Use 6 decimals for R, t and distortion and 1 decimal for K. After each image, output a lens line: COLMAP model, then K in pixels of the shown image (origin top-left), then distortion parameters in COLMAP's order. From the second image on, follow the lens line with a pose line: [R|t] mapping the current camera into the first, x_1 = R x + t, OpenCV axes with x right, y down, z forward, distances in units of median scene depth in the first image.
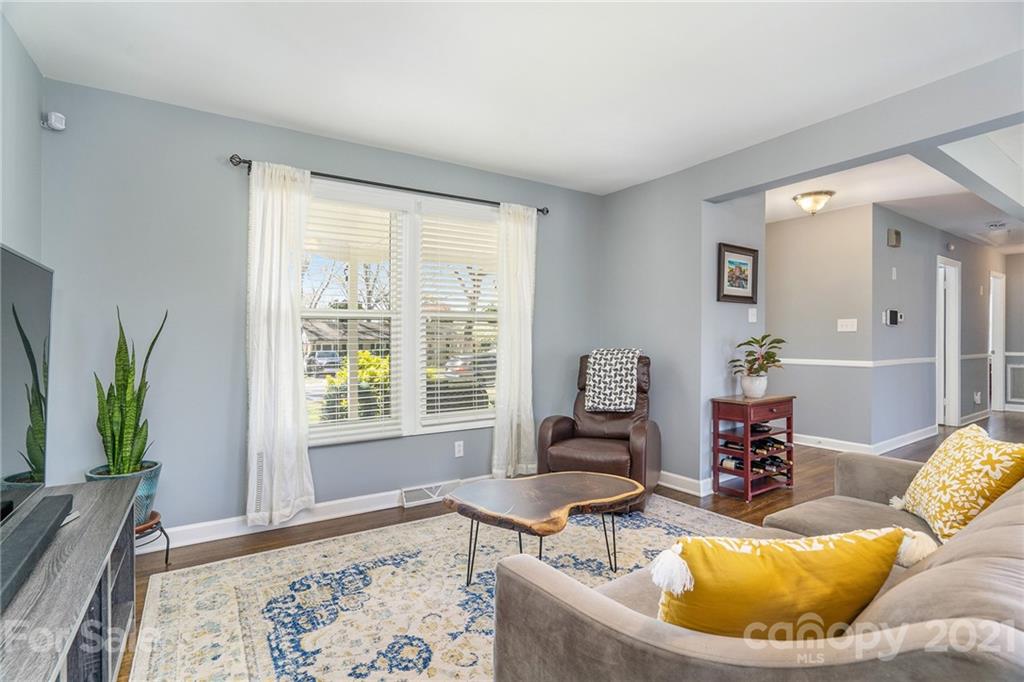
lens RADIAL K [[486.7, 0, 512.0], [0, 486.7, 341.0], [0, 0, 1]] dist [-0.002745, -0.000075]
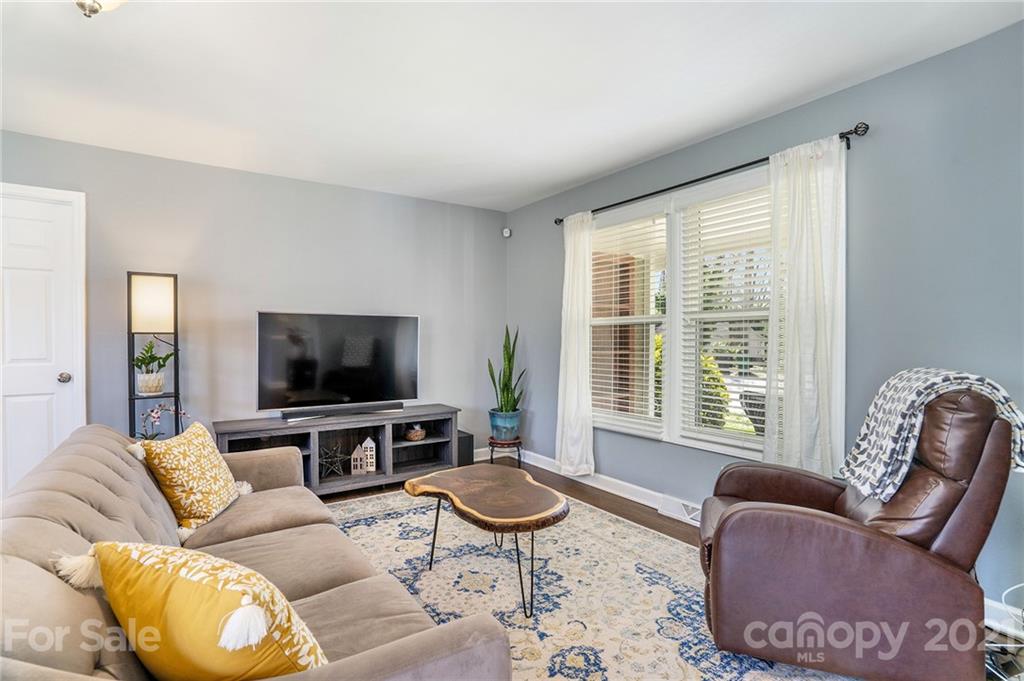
lens RADIAL K [[475.4, 0, 512.0], [0, 475.4, 340.5], [0, 0, 1]] dist [-0.021833, -0.000208]
pose [[0.047094, 0.007535, -0.998862, 0.675404], [-0.010929, 0.999916, 0.007028, -0.011718], [0.998831, 0.010585, 0.047173, 0.605138]]
